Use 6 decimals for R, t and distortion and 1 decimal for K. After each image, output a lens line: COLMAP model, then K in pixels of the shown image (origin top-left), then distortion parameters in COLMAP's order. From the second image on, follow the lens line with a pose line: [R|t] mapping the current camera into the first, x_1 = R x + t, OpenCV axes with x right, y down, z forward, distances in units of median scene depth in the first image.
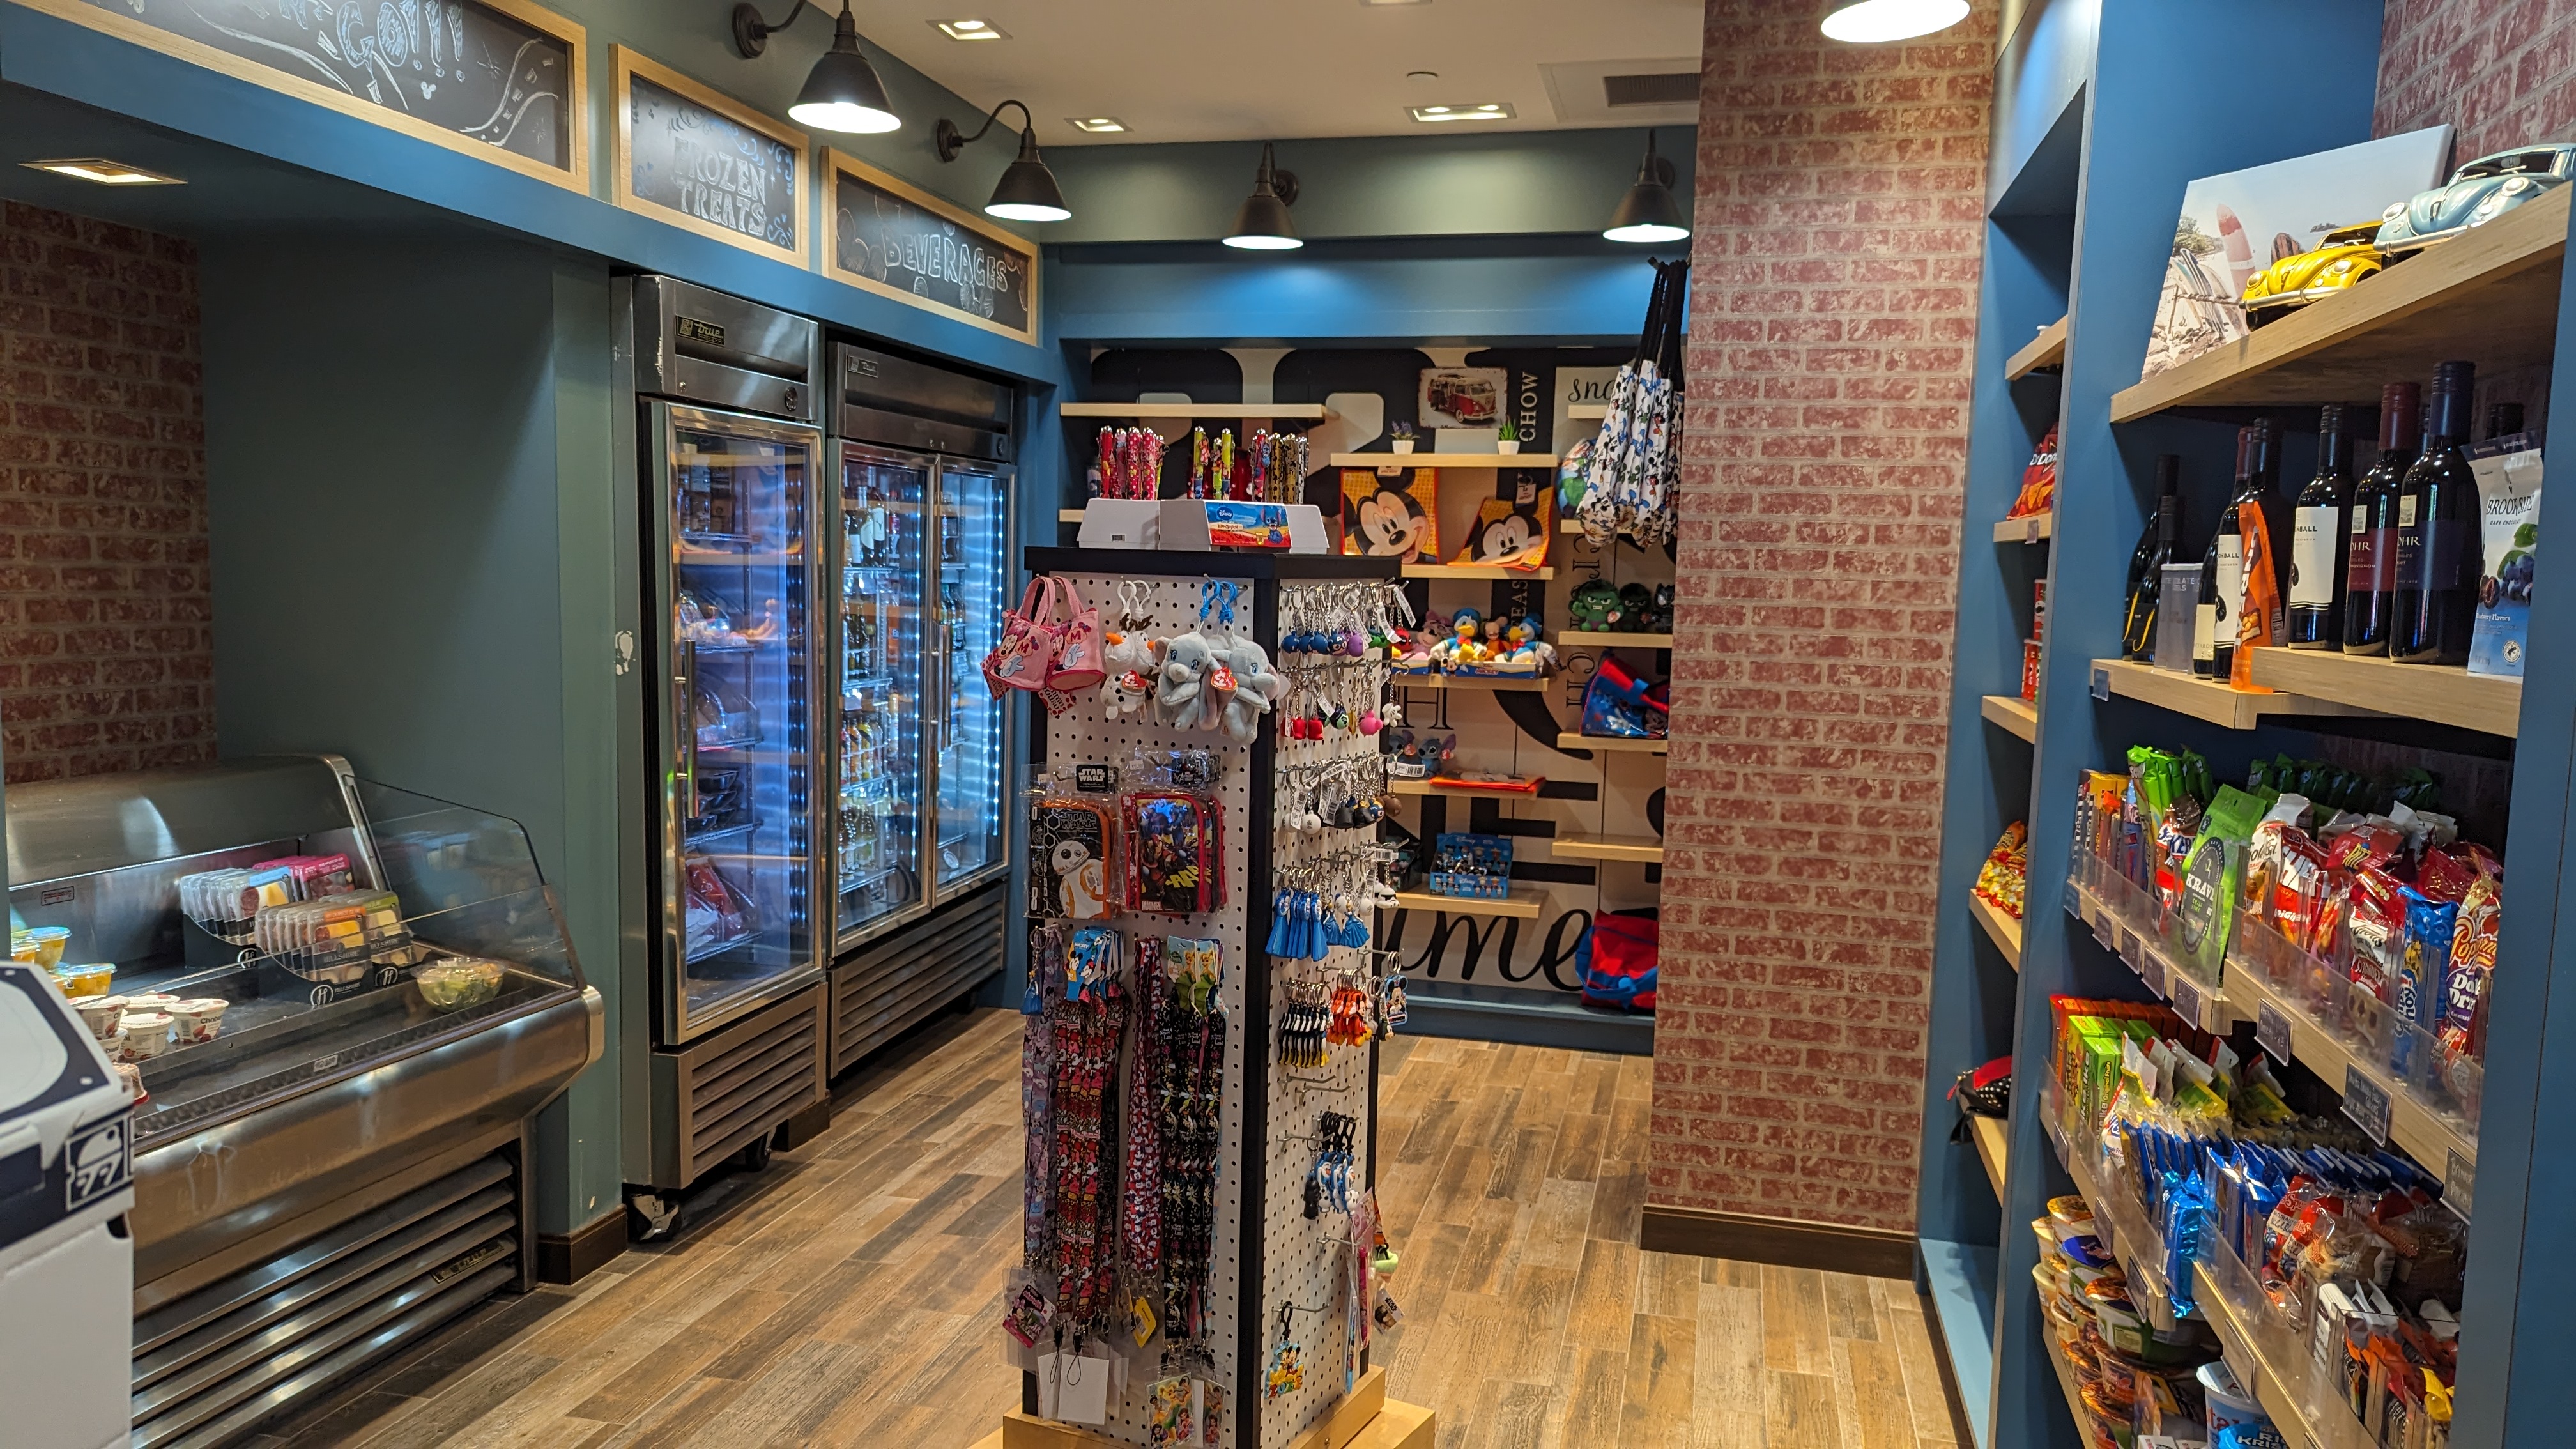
lens RADIAL K [[1833.5, 0, 1288.0], [0, 1833.5, 724.5], [0, 0, 1]] dist [0.071408, -0.046542]
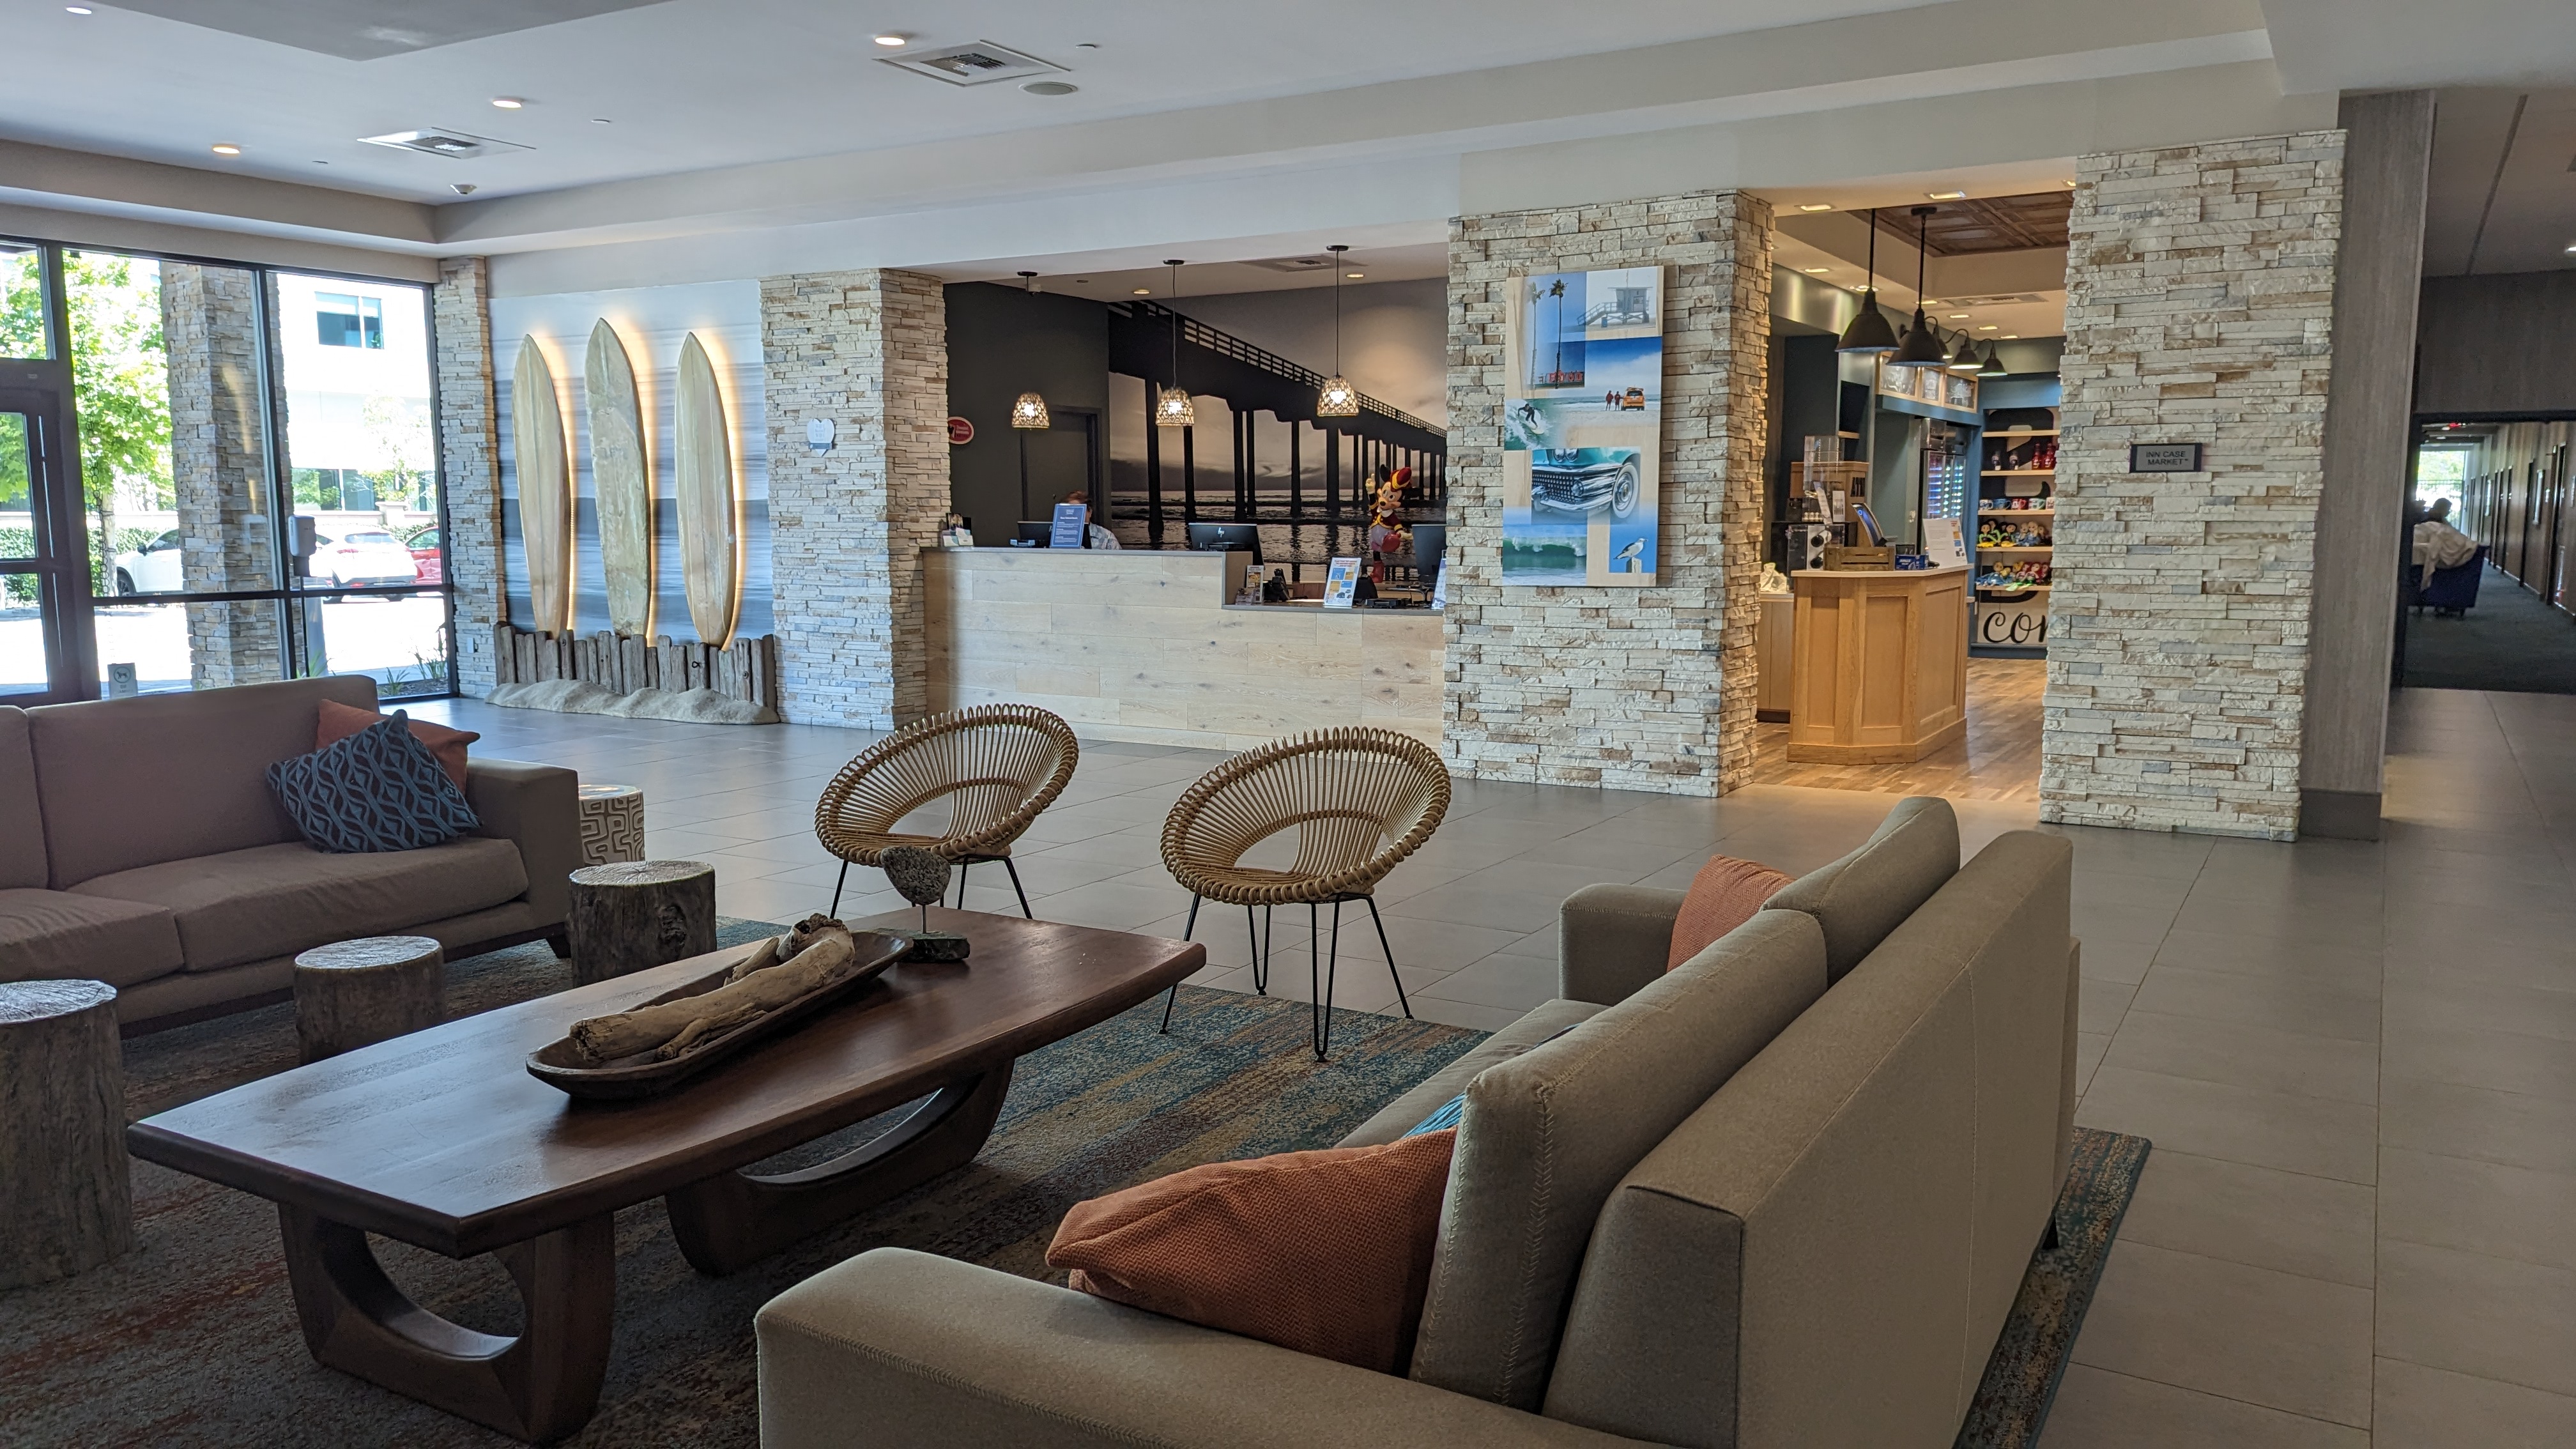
lens RADIAL K [[1833.5, 0, 1288.0], [0, 1833.5, 724.5], [0, 0, 1]] dist [0.071408, -0.046542]
pose [[0.954388, 0.007726, -0.298469, -0.293359], [0.001617, 0.999517, 0.031041, 0.178658], [0.298565, -0.030107, 0.953914, -2.019230]]
